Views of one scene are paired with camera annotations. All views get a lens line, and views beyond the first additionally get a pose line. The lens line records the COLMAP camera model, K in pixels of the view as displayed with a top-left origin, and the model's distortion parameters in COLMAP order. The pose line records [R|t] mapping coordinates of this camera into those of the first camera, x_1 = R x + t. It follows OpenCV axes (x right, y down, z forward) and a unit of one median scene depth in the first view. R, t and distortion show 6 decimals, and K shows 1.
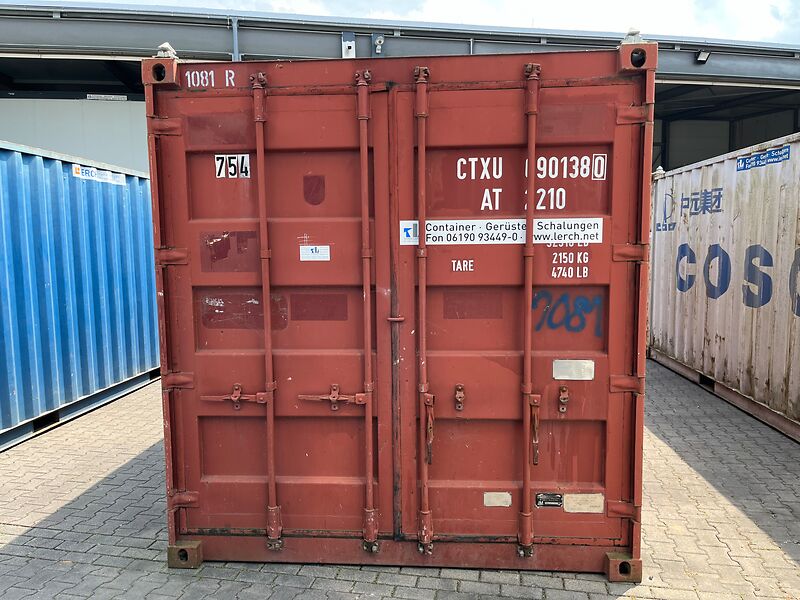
lens RADIAL K [[600.6, 0, 399.3], [0, 600.6, 301.5], [0, 0, 1]] dist [0.035076, -0.024945]
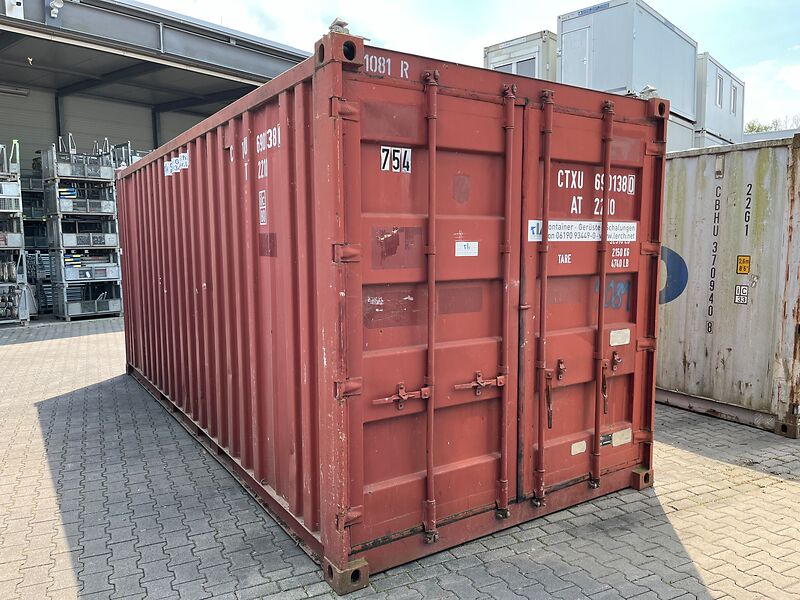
lens RADIAL K [[600.6, 0, 397.4], [0, 600.6, 303.3], [0, 0, 1]] dist [0.035076, -0.024945]
pose [[0.802183, -0.053737, 0.594655, -0.865373], [0.053473, 0.998405, 0.018088, -0.010543], [-0.594679, 0.017288, 0.803777, 0.223443]]
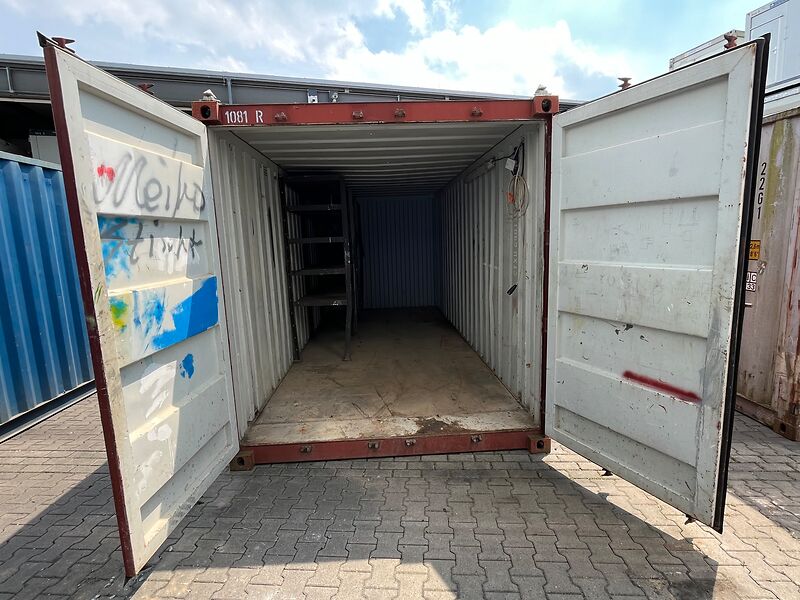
lens RADIAL K [[408.8, 0, 397.5], [0, 408.8, 298.0], [0, 0, 1]] dist [-0.002016, 0.001600]
pose [[0.992314, -0.041538, 0.116569, -0.092740], [0.035891, 0.998098, 0.050130, 0.003790], [-0.118430, -0.045561, 0.991917, 0.029590]]
